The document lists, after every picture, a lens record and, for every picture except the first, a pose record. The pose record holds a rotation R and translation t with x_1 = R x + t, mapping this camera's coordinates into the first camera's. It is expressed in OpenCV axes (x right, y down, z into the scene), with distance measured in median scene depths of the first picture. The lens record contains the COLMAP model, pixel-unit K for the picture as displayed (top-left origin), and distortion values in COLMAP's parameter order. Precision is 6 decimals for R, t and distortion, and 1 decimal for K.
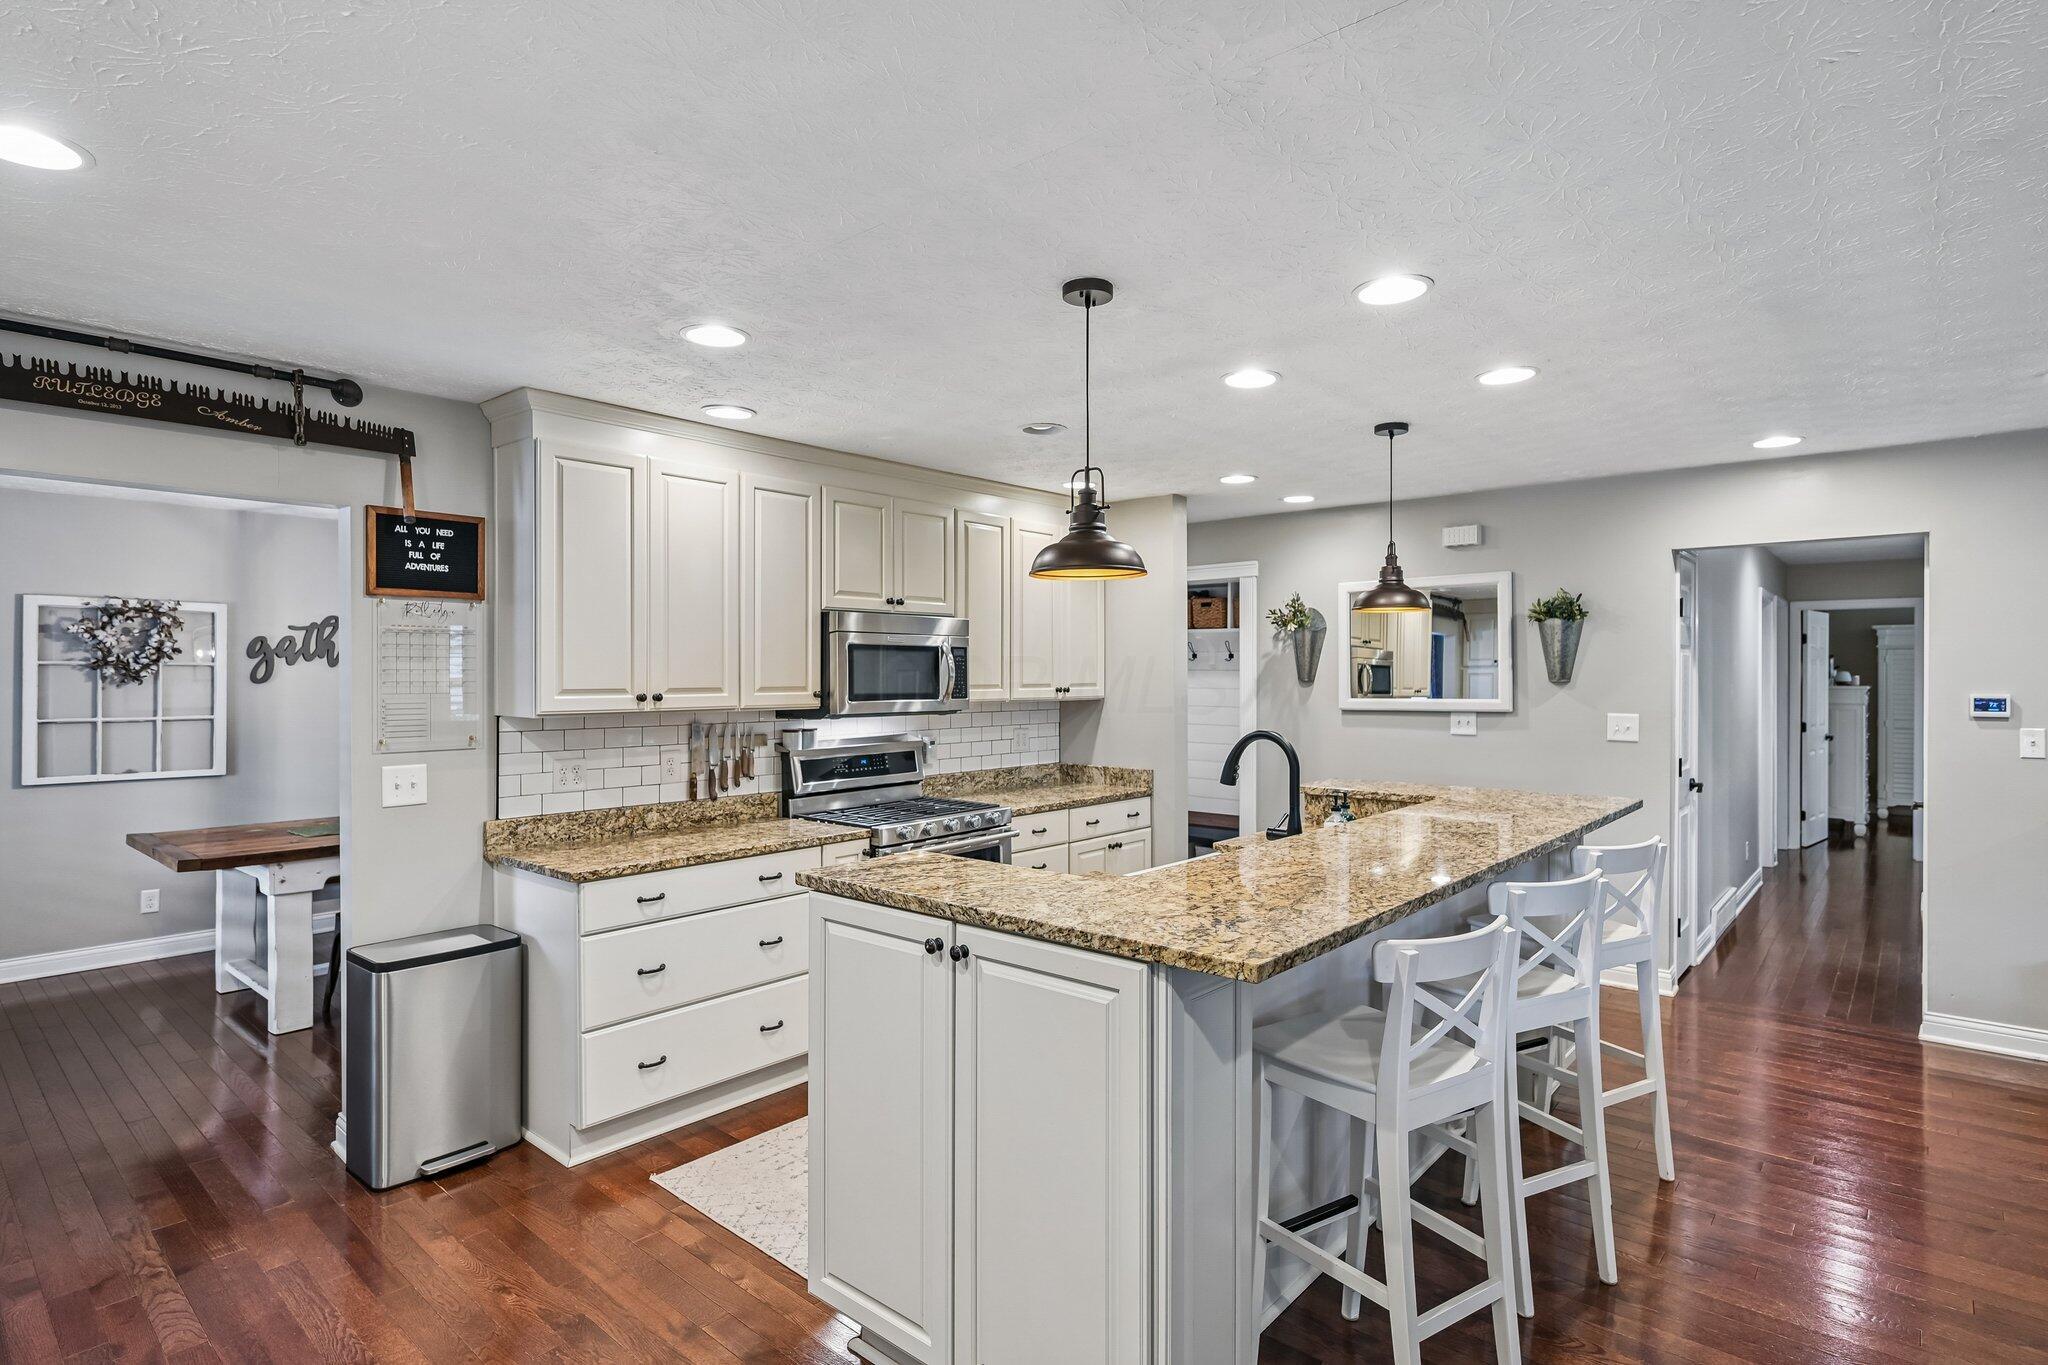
lens RADIAL K [[1047.1, 0, 1027.8], [0, 1047.1, 676.0], [0, 0, 1]] dist [-0.001476, -0.000634]
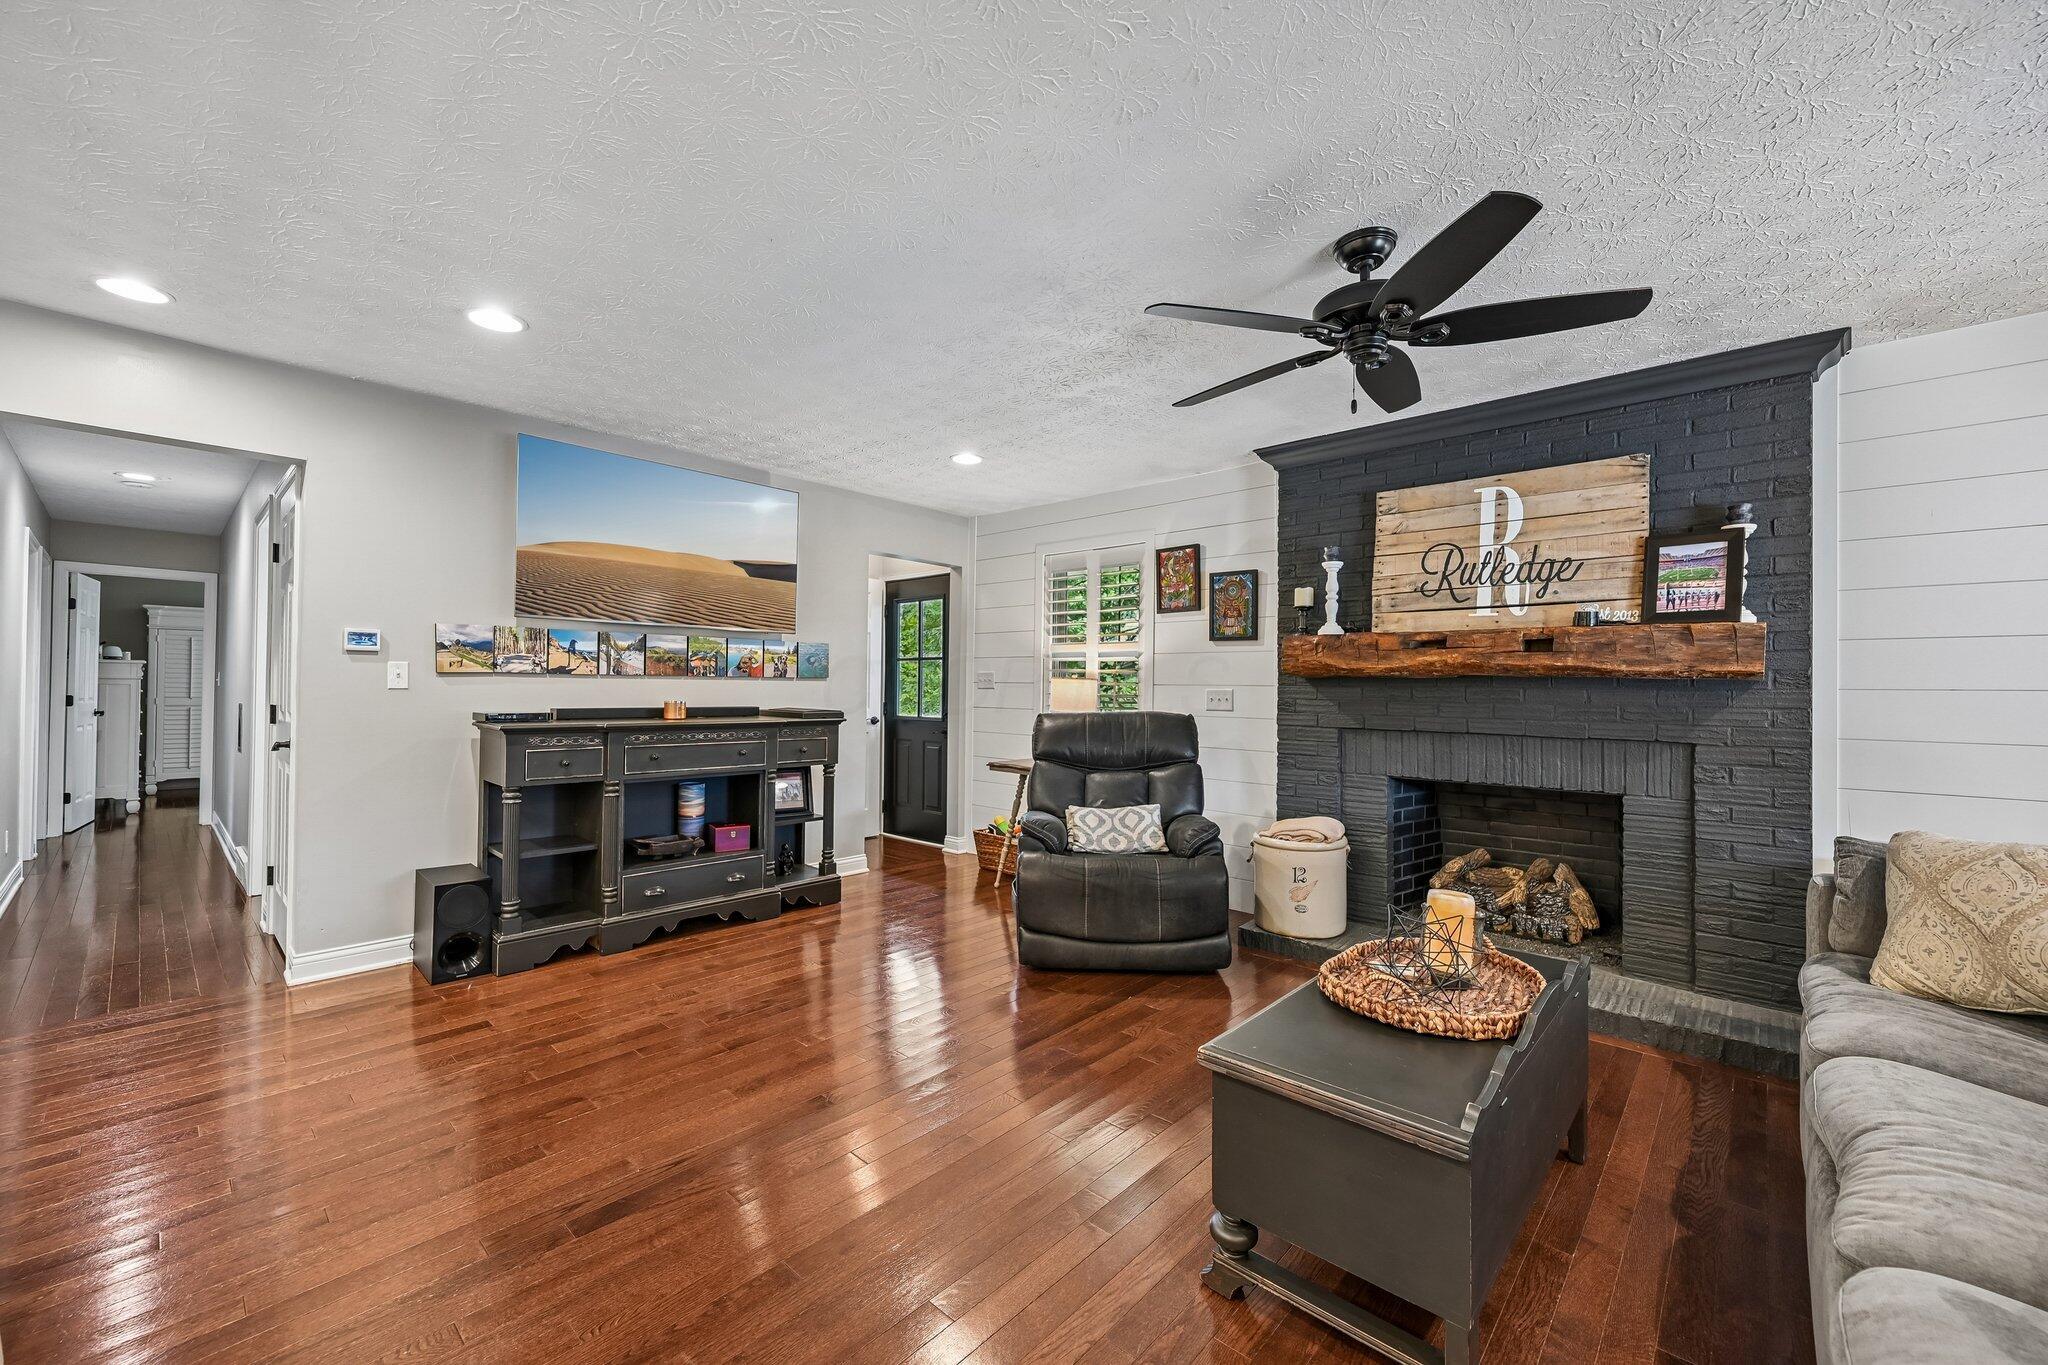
lens RADIAL K [[814.3, 0, 1028.1], [0, 814.3, 682.4], [0, 0, 1]] dist [-0.003298, -0.000206]
pose [[0.029698, 0.007715, 0.999529, 0.092368], [-0.004813, 0.999960, -0.007576, 0.051830], [-0.999547, -0.004585, 0.029734, 0.218784]]
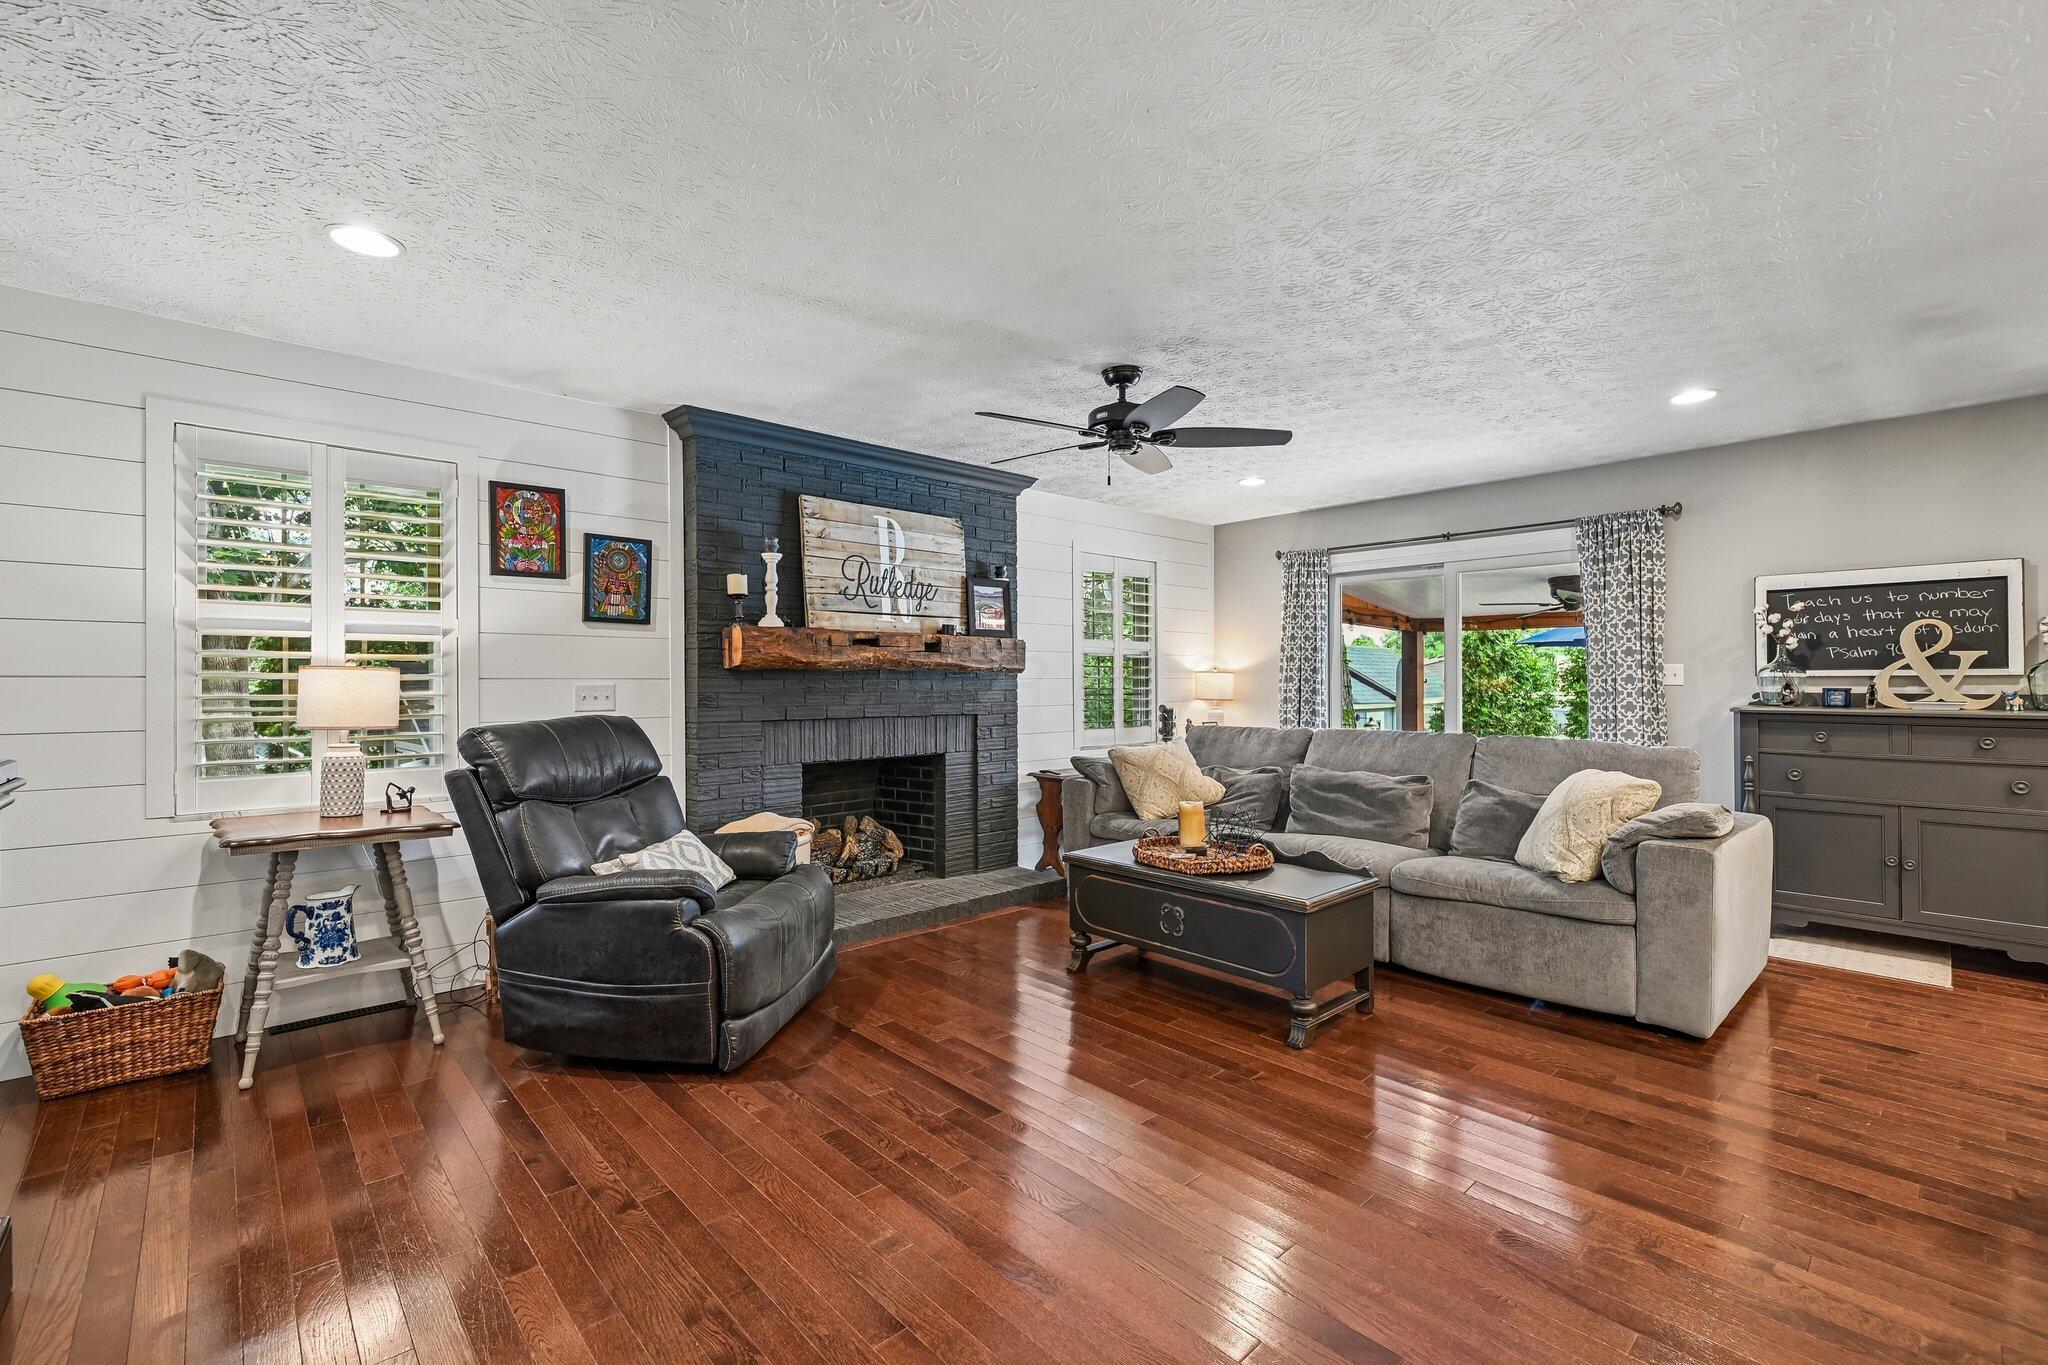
lens RADIAL K [[883.7, 0, 1034.1], [0, 883.7, 679.2], [0, 0, 1]] dist [0.001210, -0.001043]
pose [[-0.994657, 0.006443, 0.103030, 0.504410], [0.006668, 0.999976, 0.001831, 0.048910], [-0.103016, 0.002508, -0.994677, 0.708113]]
